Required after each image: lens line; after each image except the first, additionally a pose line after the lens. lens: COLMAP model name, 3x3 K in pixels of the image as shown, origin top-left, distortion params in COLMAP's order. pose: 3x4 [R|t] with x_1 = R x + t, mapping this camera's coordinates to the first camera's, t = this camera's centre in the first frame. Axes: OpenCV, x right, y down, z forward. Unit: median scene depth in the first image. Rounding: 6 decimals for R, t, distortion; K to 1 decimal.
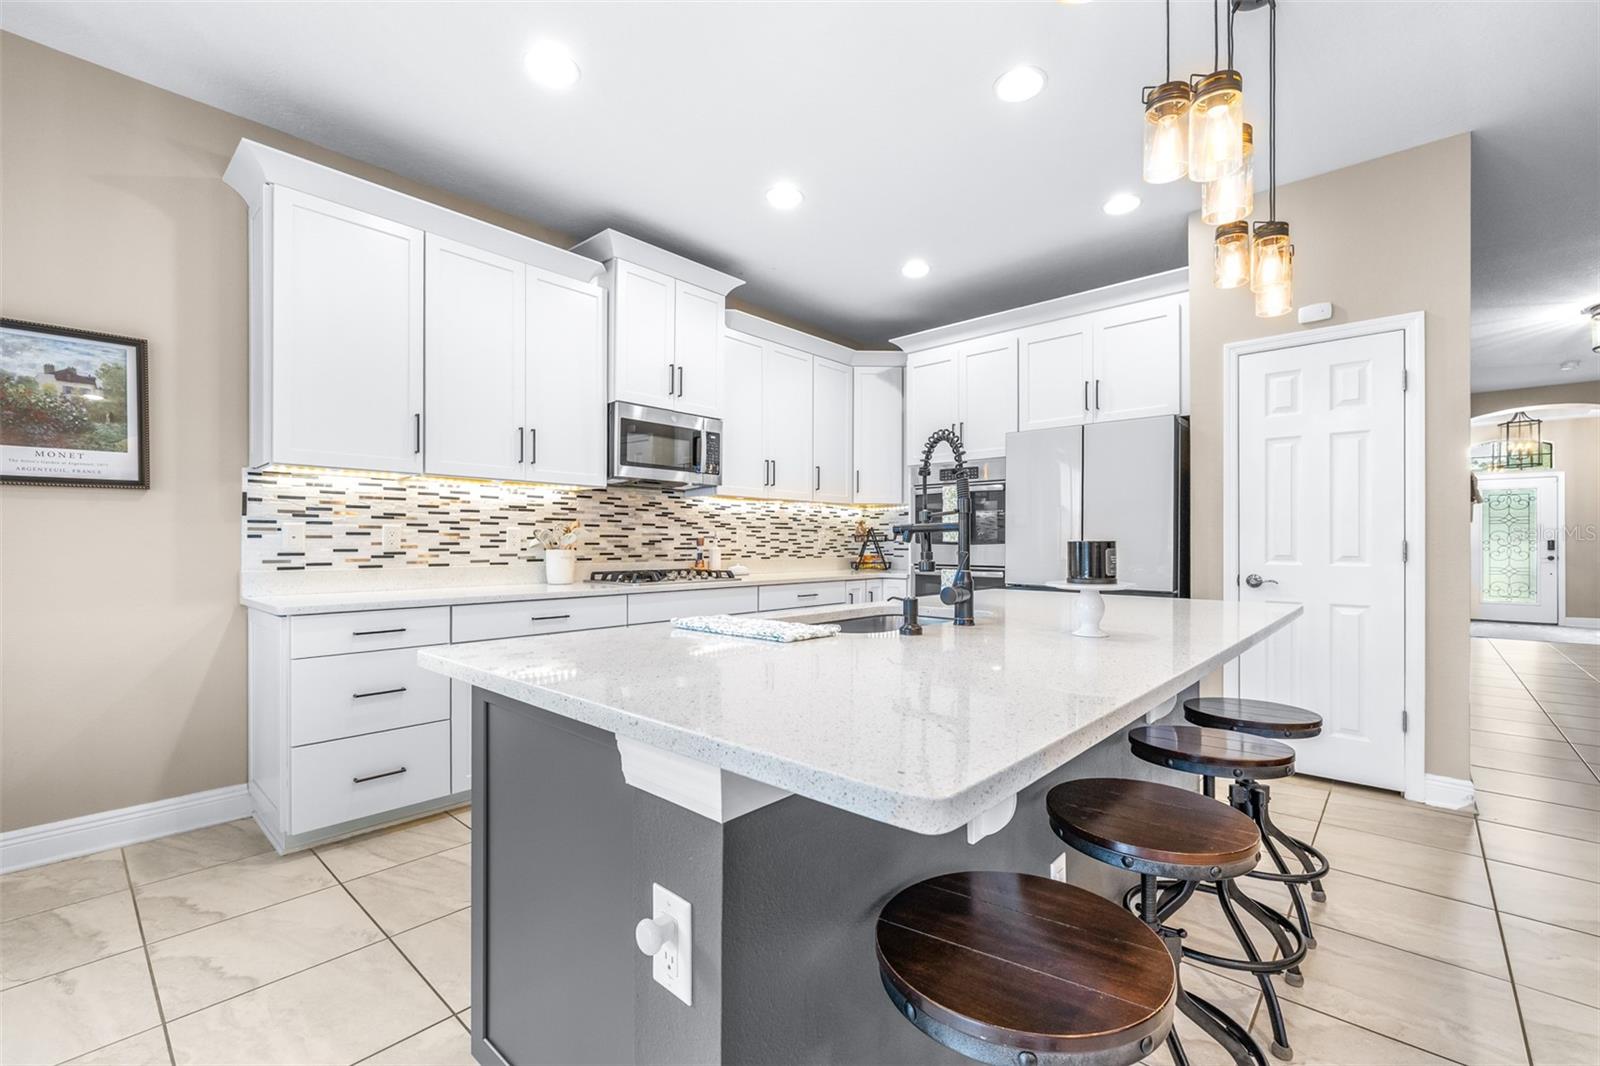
lens RADIAL K [[677.6, 0, 796.3], [0, 677.6, 544.1], [0, 0, 1]] dist [0.001033, 0.000262]
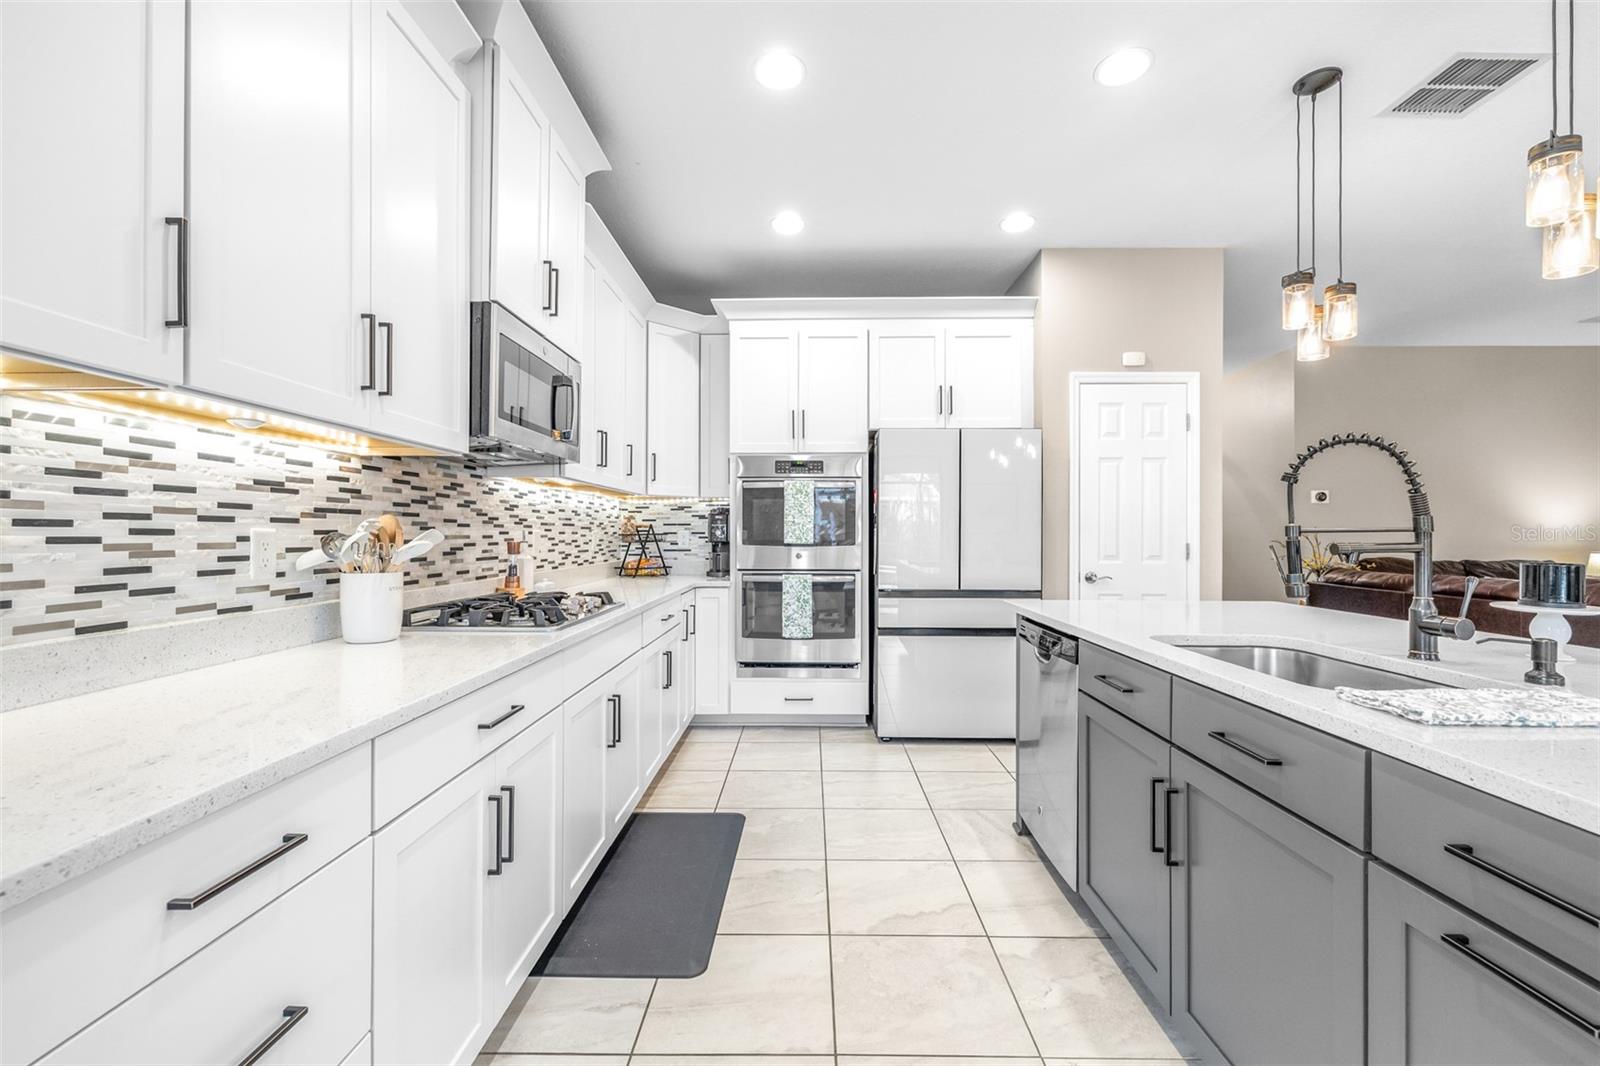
lens RADIAL K [[680.0, 0, 800.0], [0, 680.0, 533.0], [0, 0, 1]] dist [0.000719, 0.000238]
pose [[0.751155, 0.000585, 0.660125, -0.398877], [0.000228, 0.999999, -0.001146, -0.018236], [-0.660125, 0.001011, 0.751155, 0.371351]]
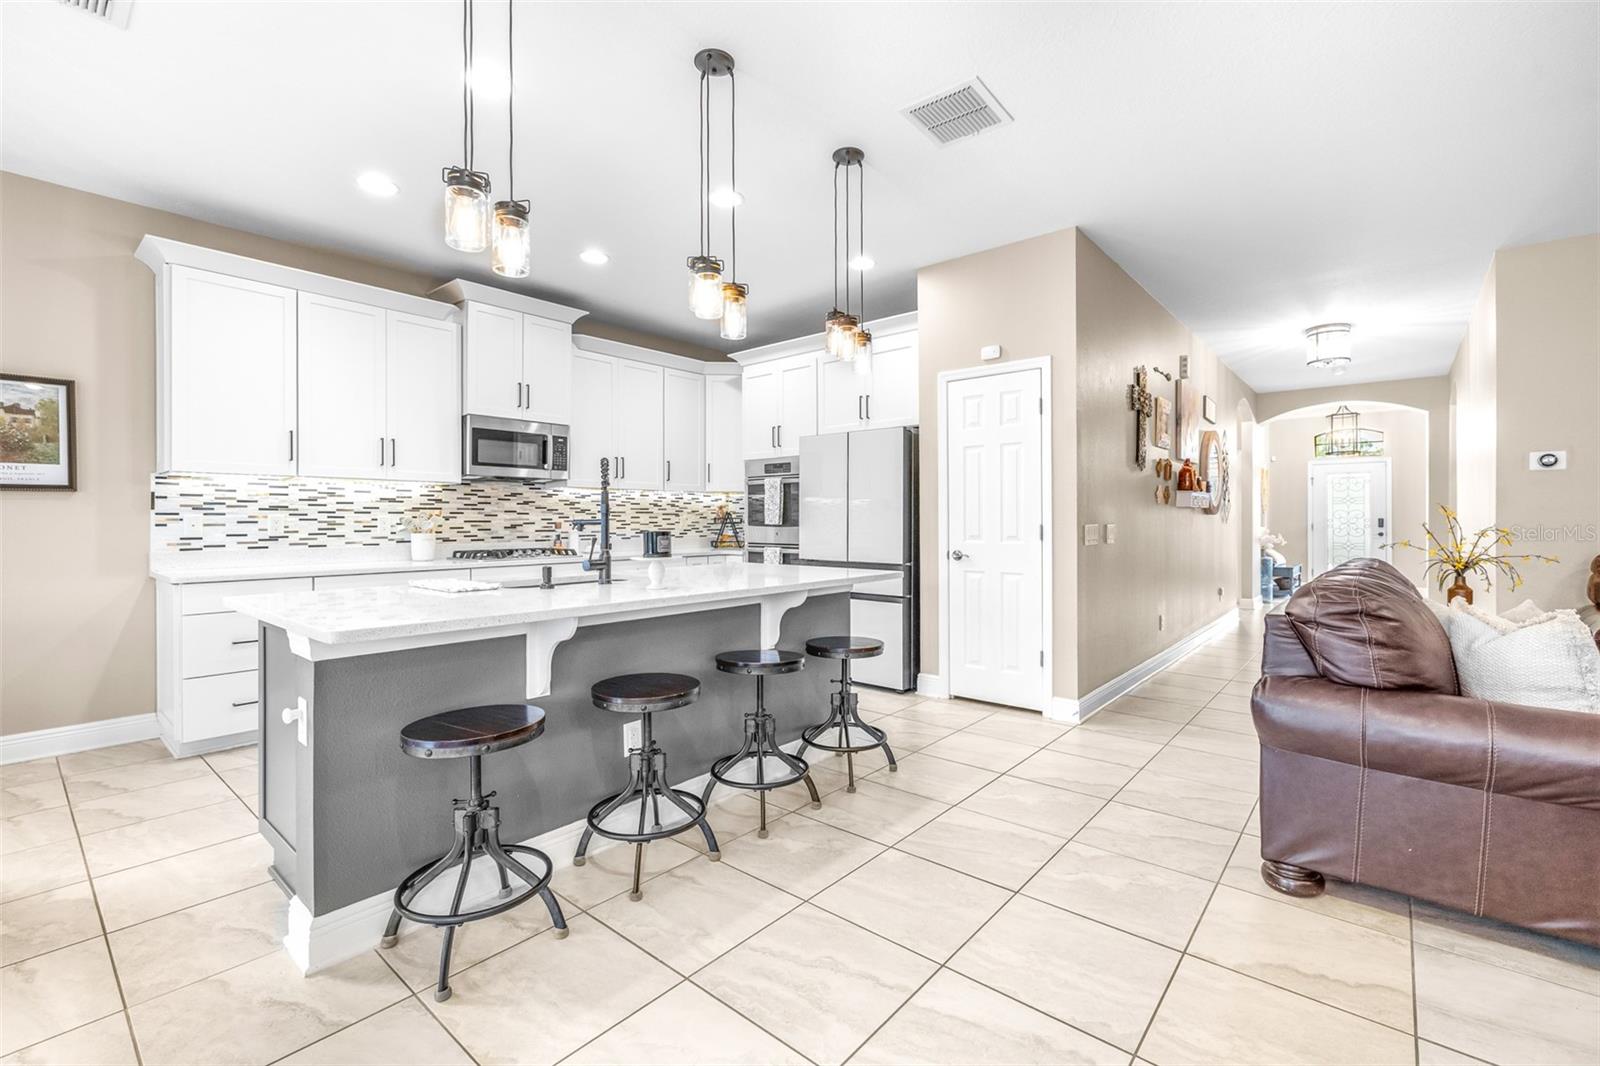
lens RADIAL K [[688.9, 0, 803.1], [0, 688.9, 521.4], [0, 0, 1]] dist [0.001207, 0.000087]
pose [[0.999489, -0.003379, 0.031797, 0.279624], [0.003355, 0.999994, 0.000838, -0.010896], [-0.031800, -0.000731, 0.999494, -0.261404]]
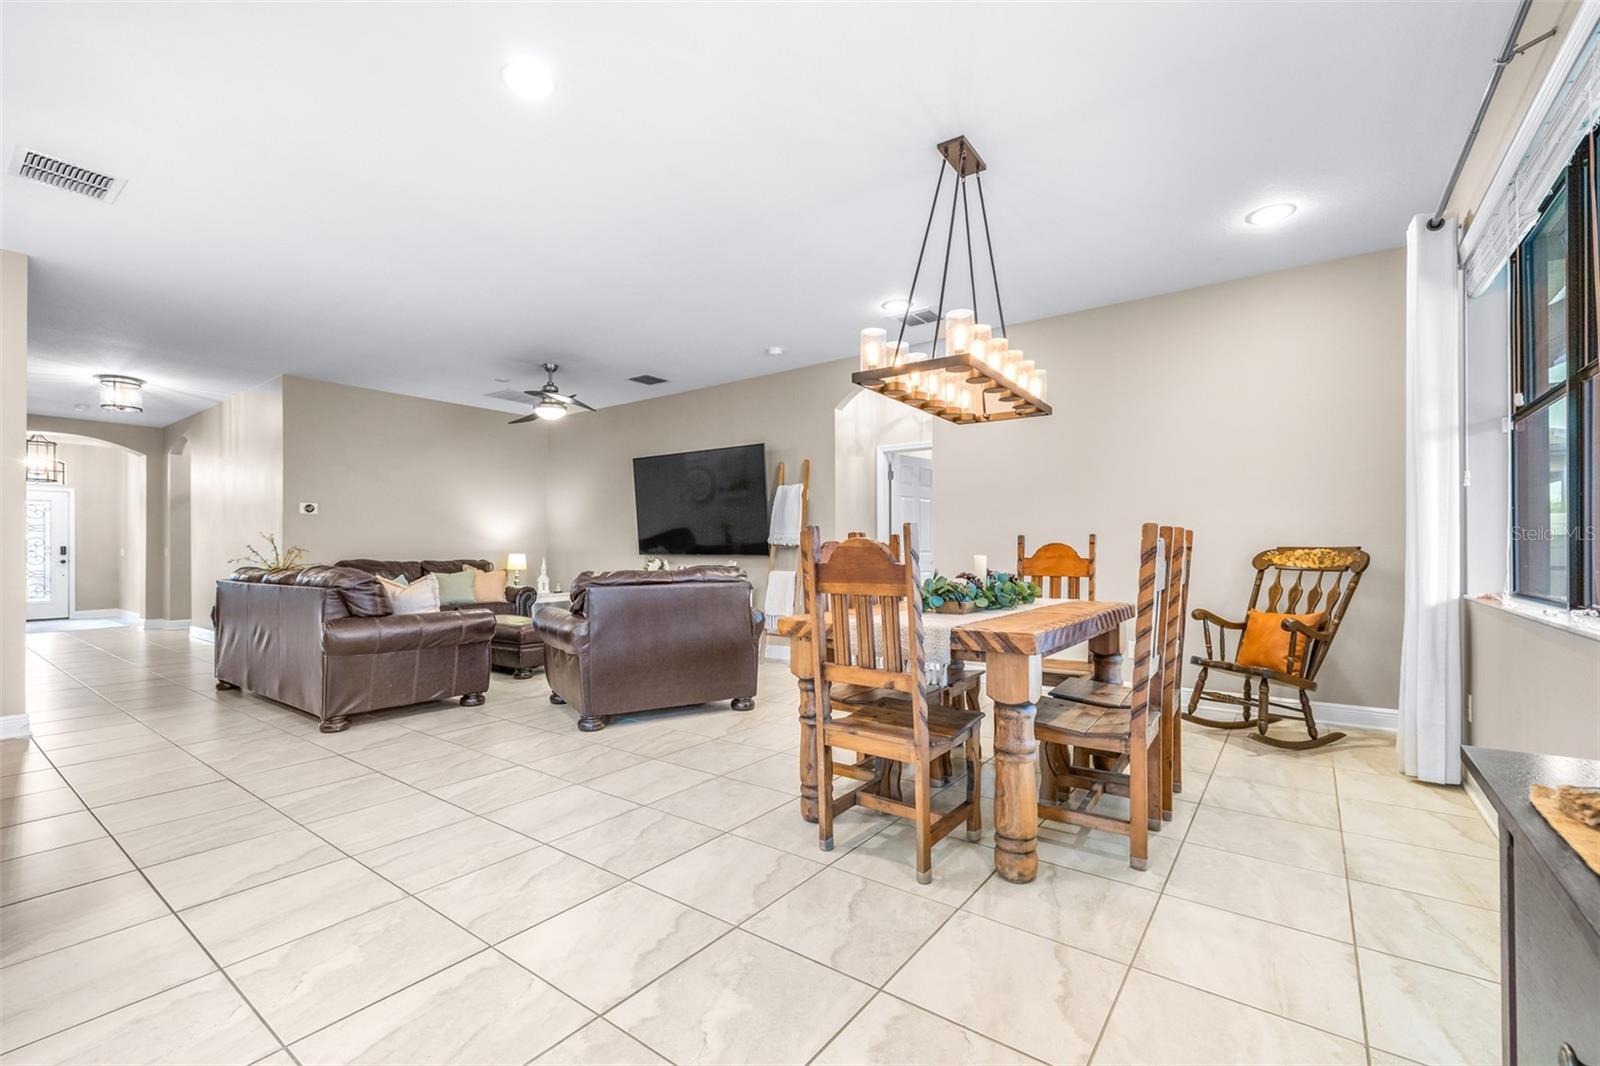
lens RADIAL K [[684.5, 0, 795.7], [0, 684.5, 547.3], [0, 0, 1]] dist [0.000186, -0.000046]
pose [[-0.094330, 0.002878, 0.995537, -0.403288], [0.004223, 0.999988, -0.002490, 0.010201], [-0.995532, 0.003969, -0.094341, -0.321040]]
